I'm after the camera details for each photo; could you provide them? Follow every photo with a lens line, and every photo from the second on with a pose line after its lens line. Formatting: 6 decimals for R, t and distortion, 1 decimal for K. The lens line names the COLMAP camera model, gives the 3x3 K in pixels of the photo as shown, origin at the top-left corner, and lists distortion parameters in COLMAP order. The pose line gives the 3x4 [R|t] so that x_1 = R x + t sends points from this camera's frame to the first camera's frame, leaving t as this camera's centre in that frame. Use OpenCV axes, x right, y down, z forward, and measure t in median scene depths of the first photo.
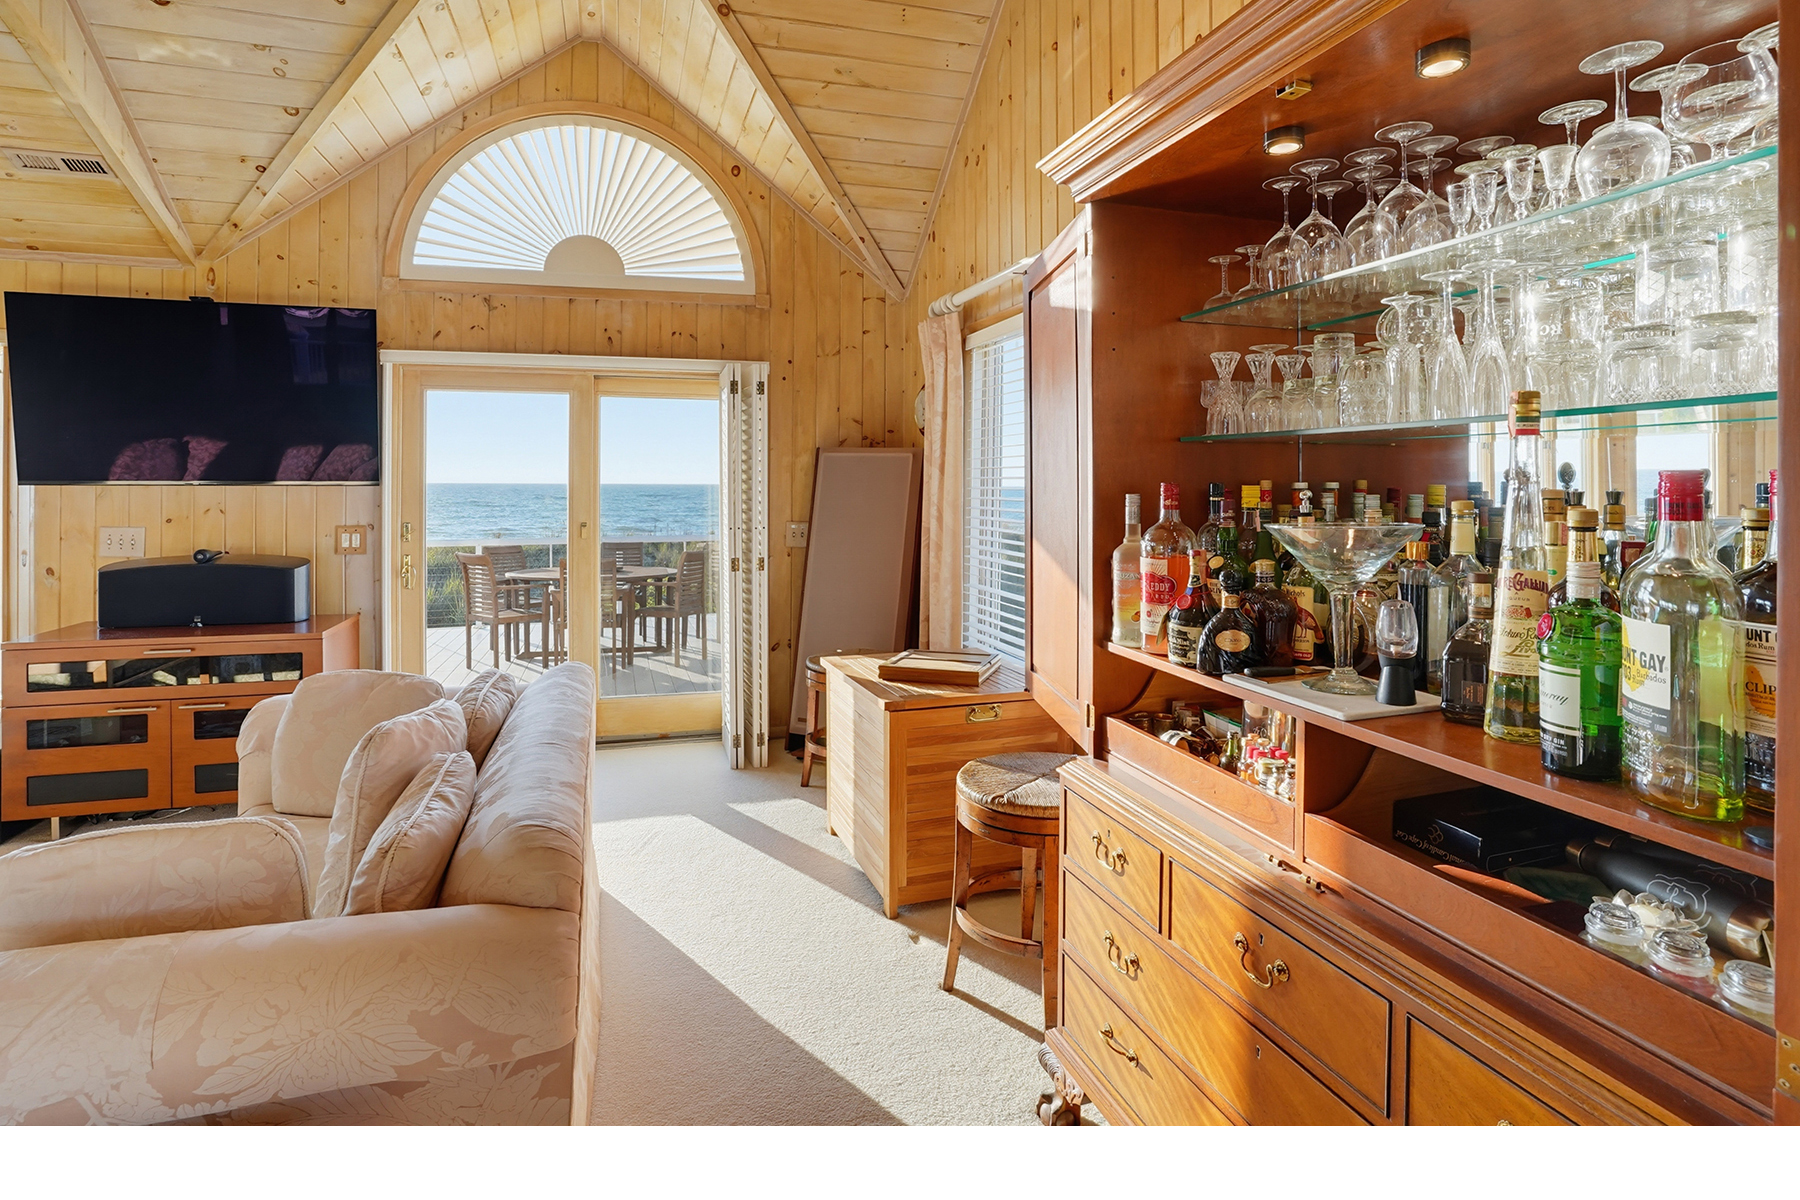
lens RADIAL K [[897.3, 0, 896.1], [0, 897.3, 488.8], [0, 0, 1]] dist [-0.083878, 0.039628]
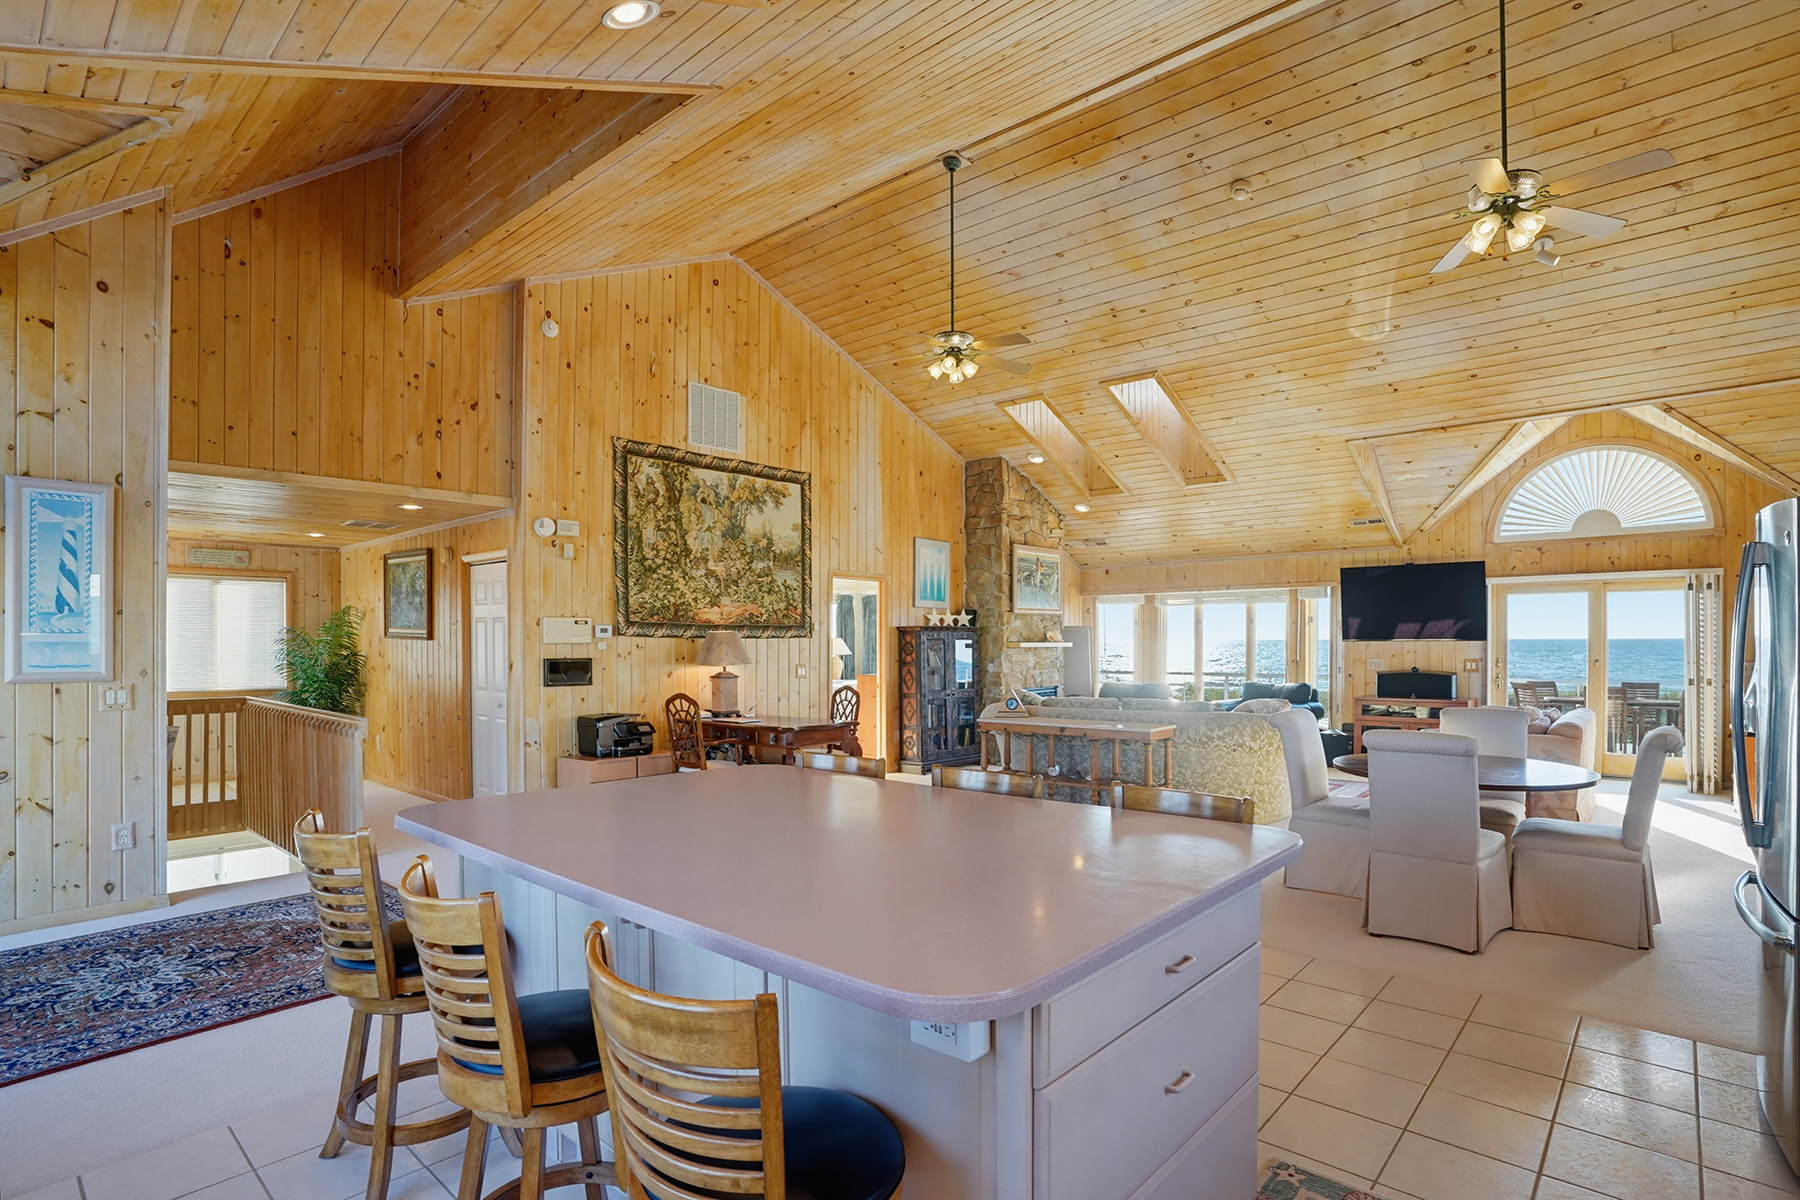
lens RADIAL K [[905.5, 0, 905.7], [0, 905.5, 647.2], [0, 0, 1]] dist [-0.083734, 0.041688]
pose [[0.516745, -0.000759, -0.856139, 0.524066], [0.001482, 0.999999, 0.000008, 0.009976], [0.856138, -0.001273, 0.516745, -1.336122]]
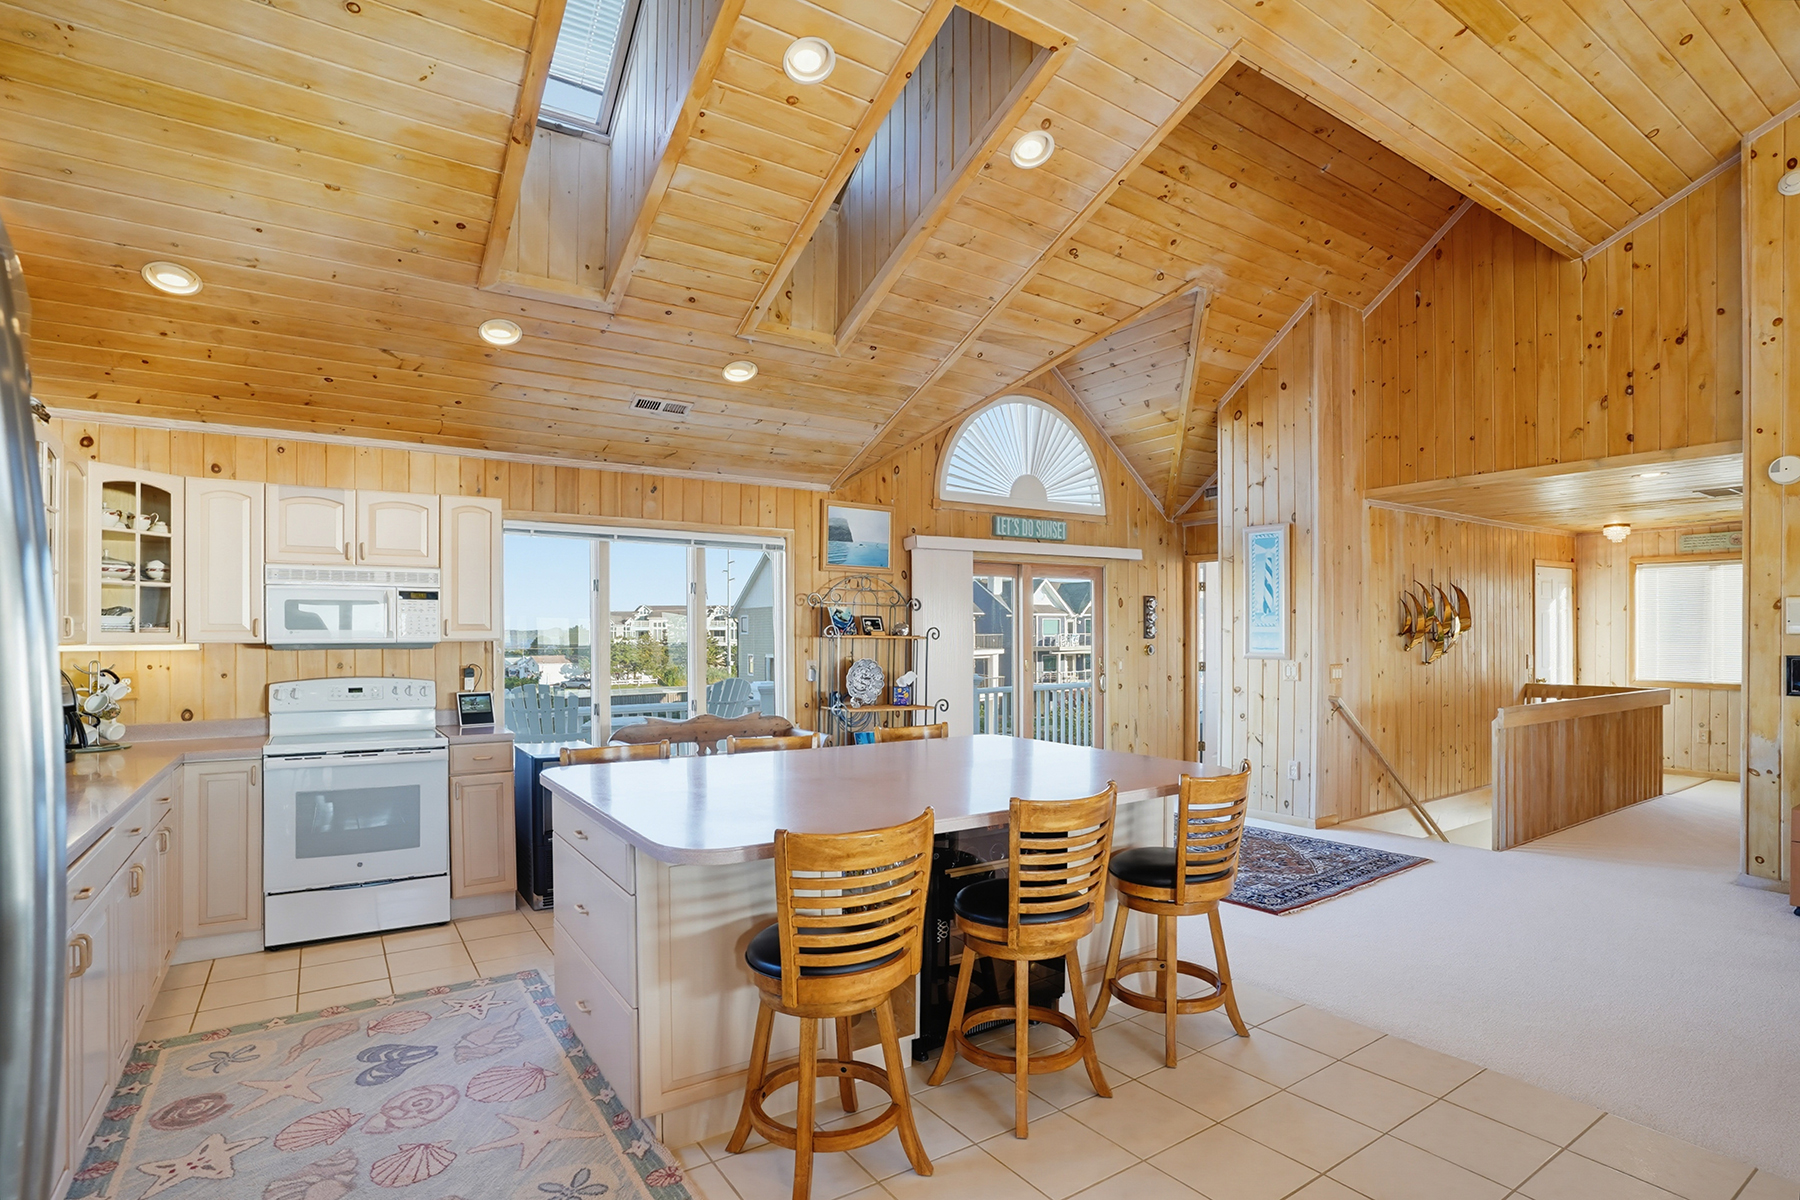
lens RADIAL K [[896.4, 0, 894.1], [0, 896.4, 632.5], [0, 0, 1]] dist [-0.082014, 0.040644]
pose [[-0.960307, -0.002352, -0.278935, 0.216397], [-0.003630, 0.999985, 0.004068, -0.000558], [0.278922, 0.004919, -0.960301, -0.363217]]
